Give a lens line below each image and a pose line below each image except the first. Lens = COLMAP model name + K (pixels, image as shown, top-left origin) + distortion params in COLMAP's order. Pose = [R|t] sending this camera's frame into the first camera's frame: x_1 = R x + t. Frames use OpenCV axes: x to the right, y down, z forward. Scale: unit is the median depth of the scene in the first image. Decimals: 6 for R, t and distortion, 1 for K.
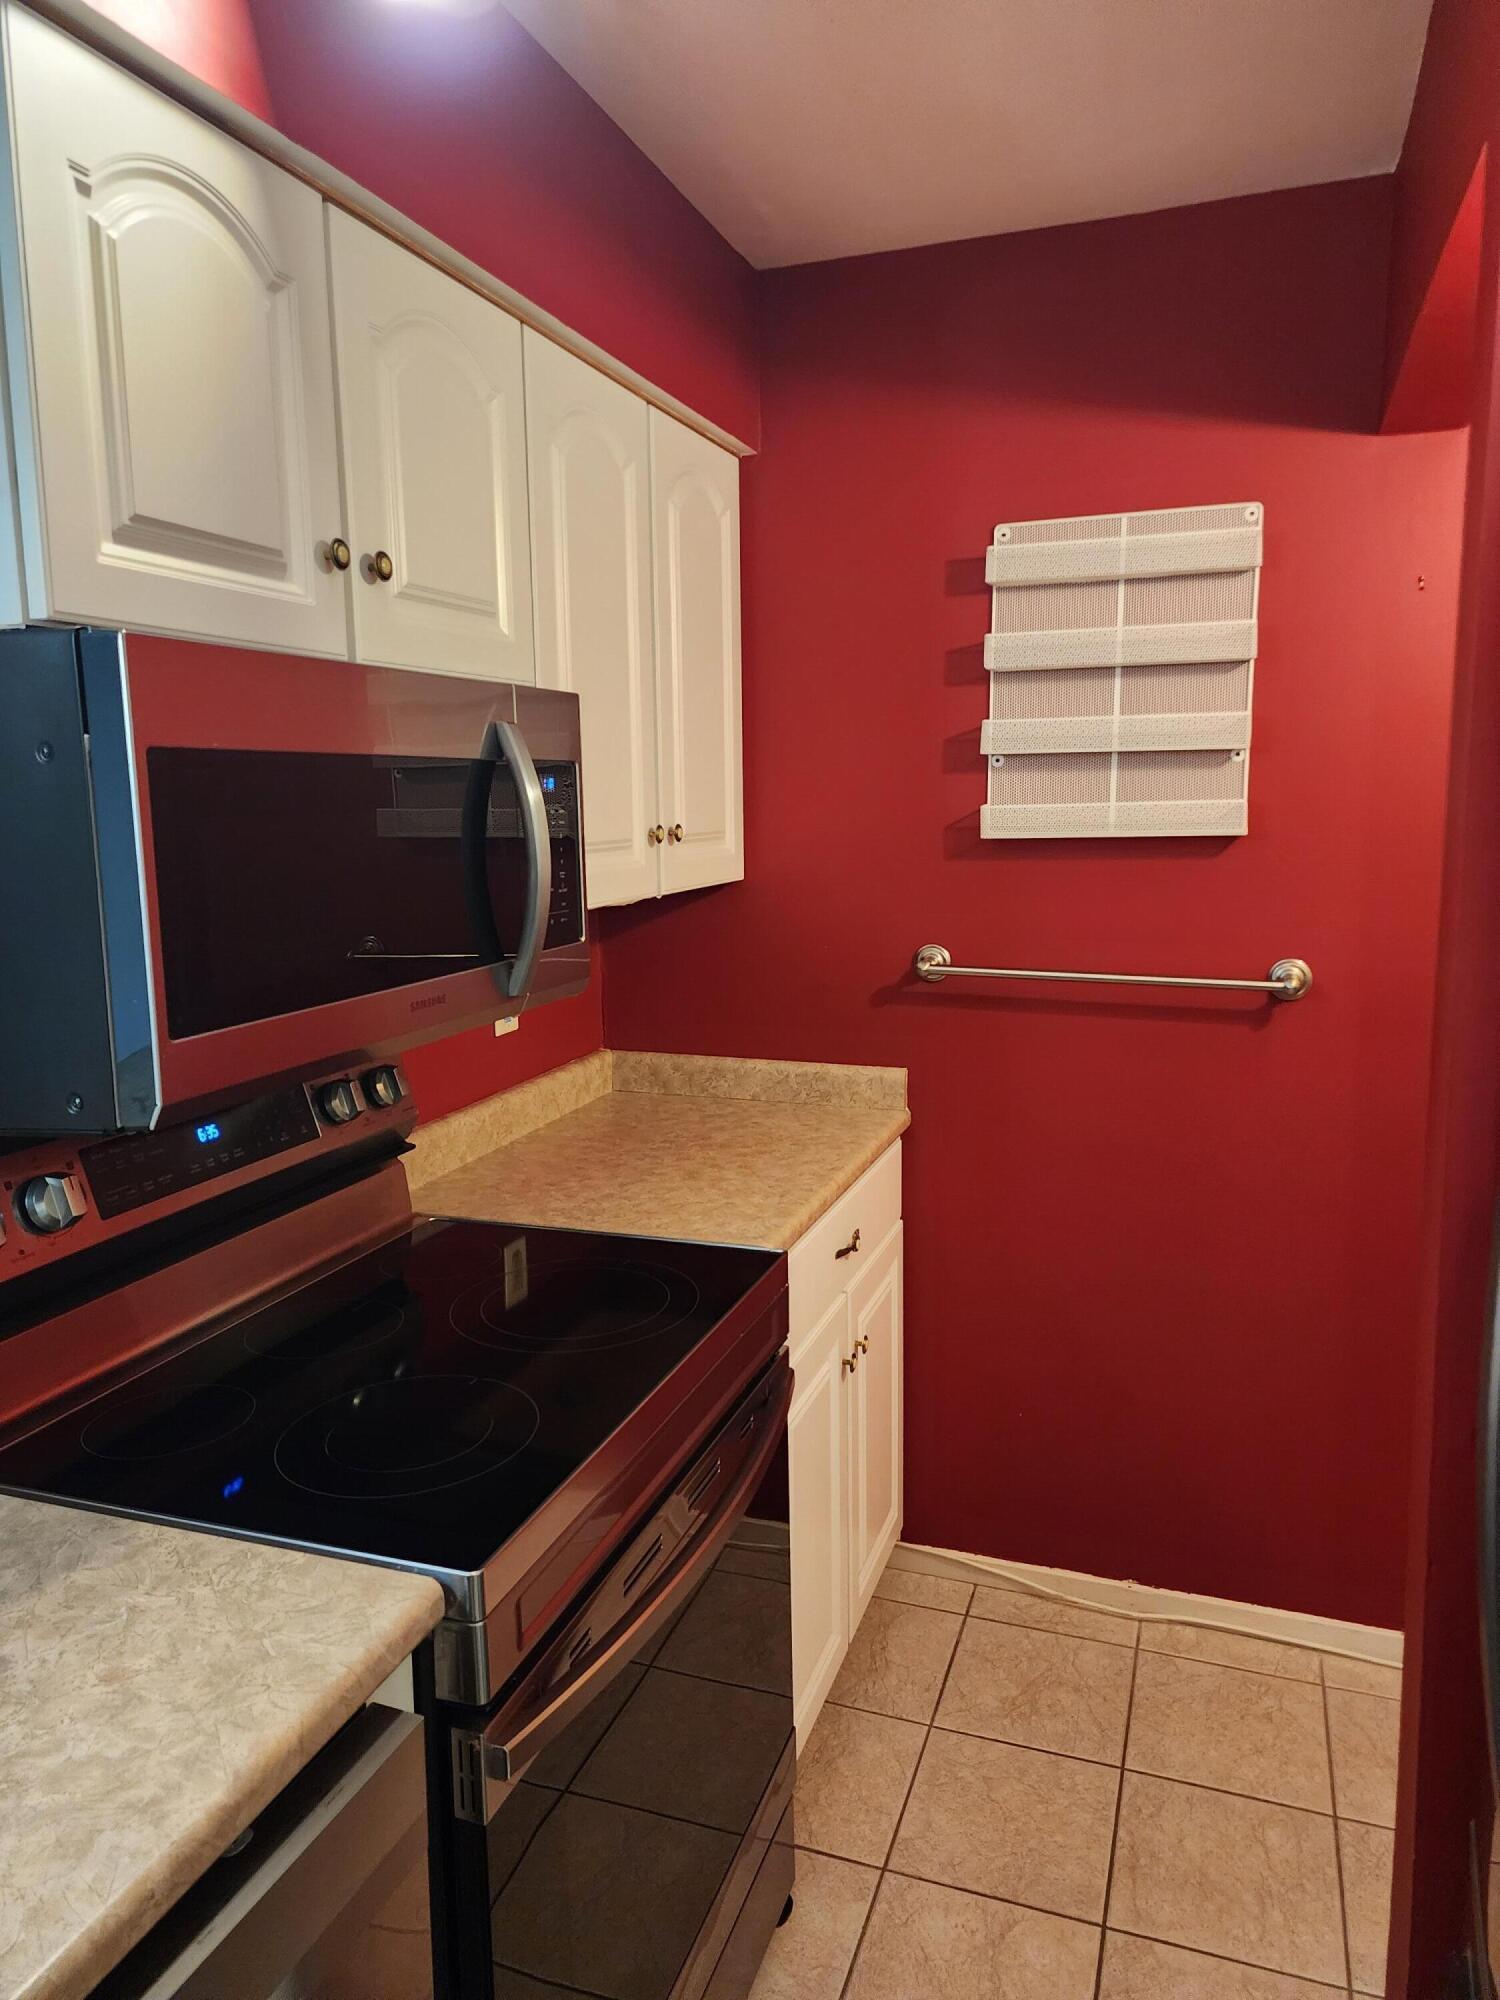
lens RADIAL K [[1310.2, 0, 750.0], [0, 1310.2, 1000.0], [0, 0, 1]] dist [0.000856, -0.000876]
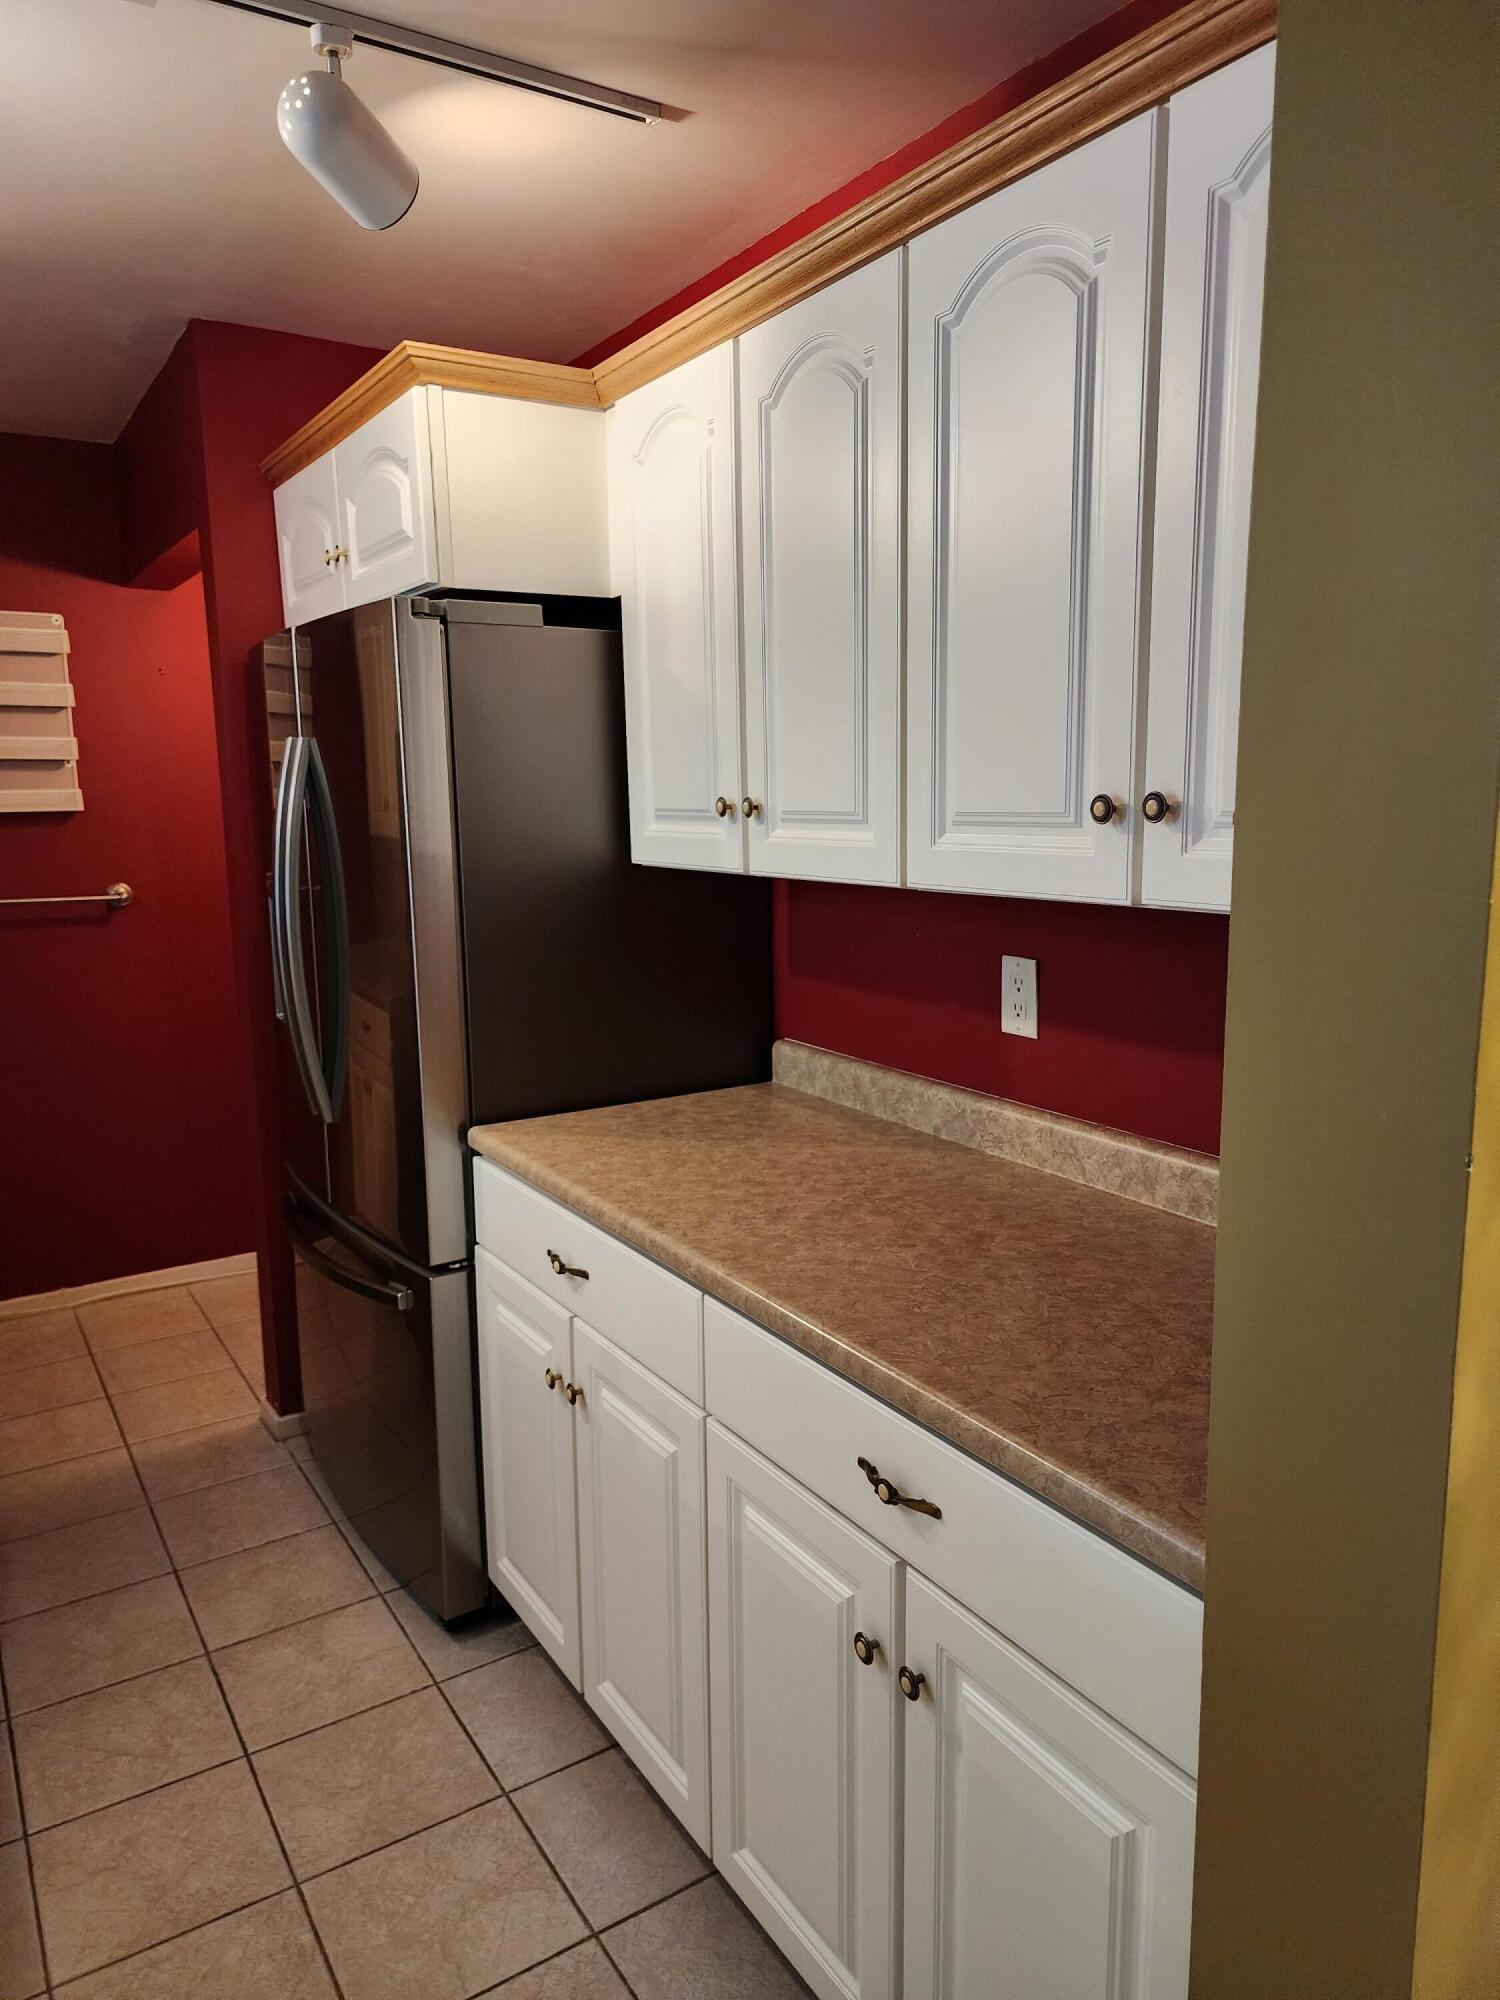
lens RADIAL K [[1346.3, 0, 750.0], [0, 1346.3, 1000.0], [0, 0, 1]] dist [0.111676, 0.000039]
pose [[-0.618762, 0.143734, -0.772317, 0.659043], [-0.093266, 0.962725, 0.253893, -0.225517], [0.780022, 0.229130, -0.582293, 1.498113]]
